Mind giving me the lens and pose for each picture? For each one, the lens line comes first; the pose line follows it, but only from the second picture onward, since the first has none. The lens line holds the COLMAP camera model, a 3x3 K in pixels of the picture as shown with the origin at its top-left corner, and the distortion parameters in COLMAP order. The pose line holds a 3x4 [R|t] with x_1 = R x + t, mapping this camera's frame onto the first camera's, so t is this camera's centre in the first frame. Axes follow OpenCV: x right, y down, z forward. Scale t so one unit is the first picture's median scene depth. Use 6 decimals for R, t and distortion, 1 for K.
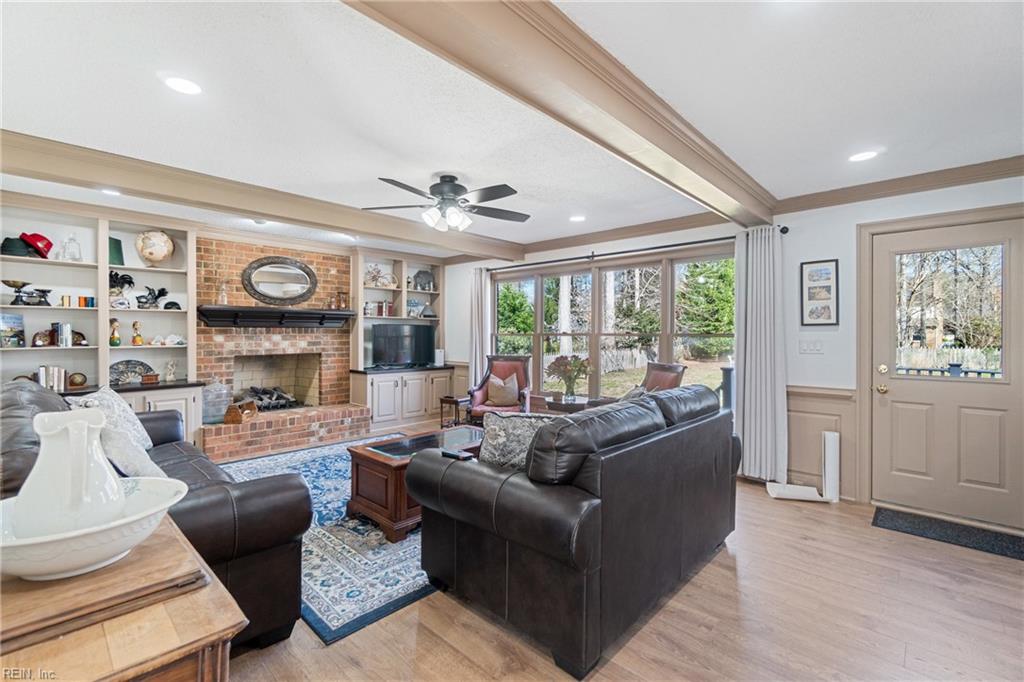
lens RADIAL K [[439.2, 0, 502.8], [0, 439.2, 334.0], [0, 0, 1]] dist [-0.000021, 0.000182]
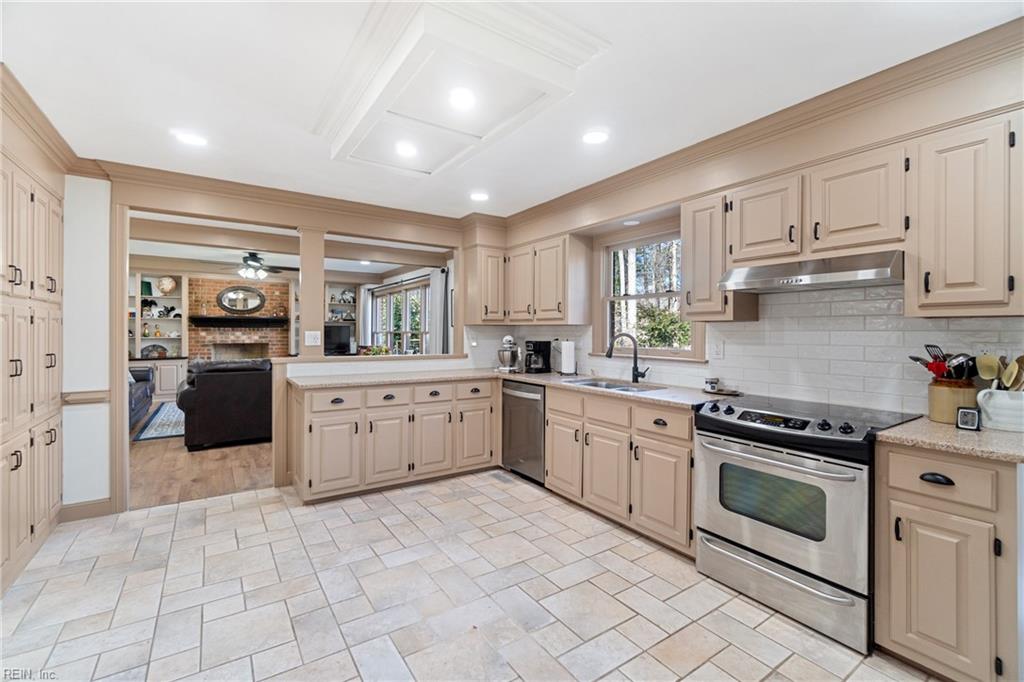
lens RADIAL K [[439.2, 0, 503.5], [0, 439.2, 333.5], [0, 0, 1]] dist [-0.000021, 0.000182]
pose [[0.972110, 0.004330, -0.234486, 1.043584], [-0.004506, 0.999990, -0.000217, 0.004558], [0.234483, 0.001267, 0.972119, -0.490627]]
